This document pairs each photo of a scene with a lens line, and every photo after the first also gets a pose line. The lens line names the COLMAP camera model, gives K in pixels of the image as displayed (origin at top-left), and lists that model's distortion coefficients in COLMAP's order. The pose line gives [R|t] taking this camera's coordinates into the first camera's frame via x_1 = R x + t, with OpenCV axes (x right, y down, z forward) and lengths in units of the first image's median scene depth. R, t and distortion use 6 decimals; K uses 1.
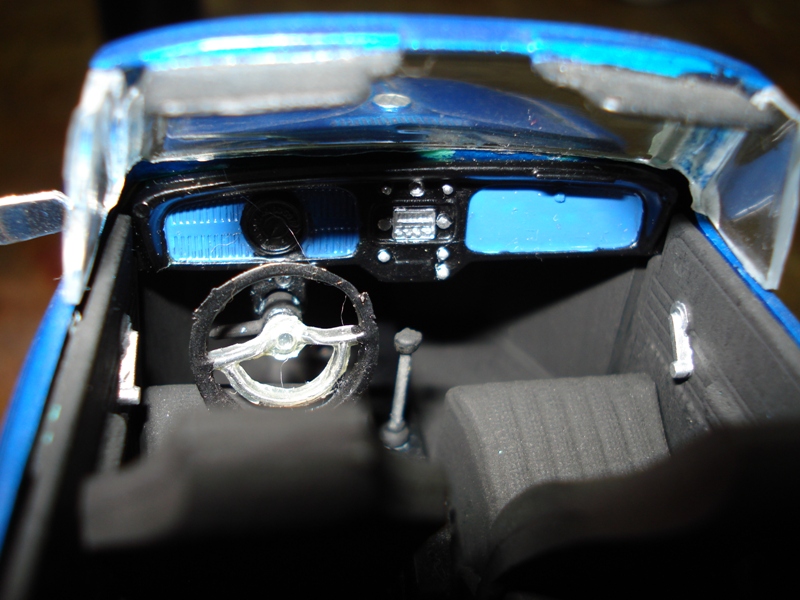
lens RADIAL K [[884.9, 0, 400.0], [0, 884.9, 300.0], [0, 0, 1]] dist [-0.087329, -0.040217]
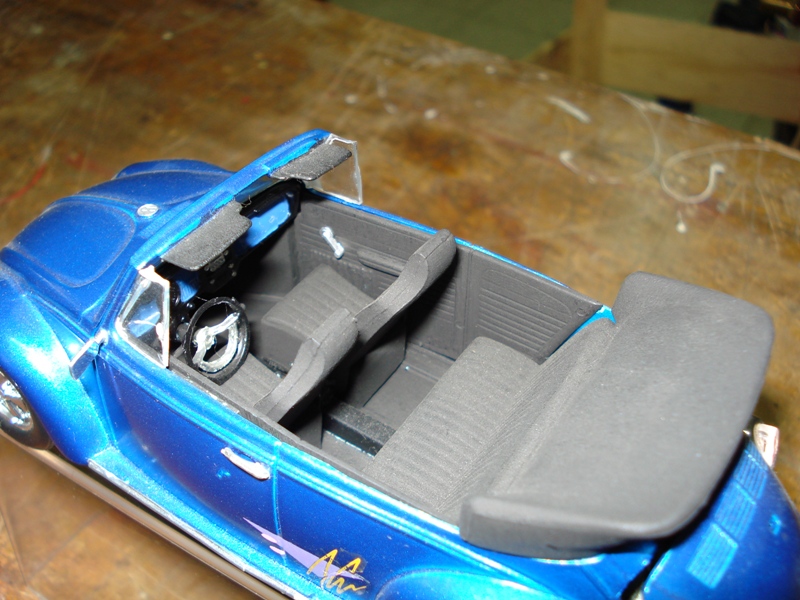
lens RADIAL K [[884.9, 0, 400.0], [0, 884.9, 300.0], [0, 0, 1]] dist [-0.087329, -0.040217]
pose [[0.664706, -0.543496, 0.512619, -0.854552], [0.487669, 0.835441, 0.253411, -0.340512], [-0.565991, 0.081544, 0.820369, -0.986825]]
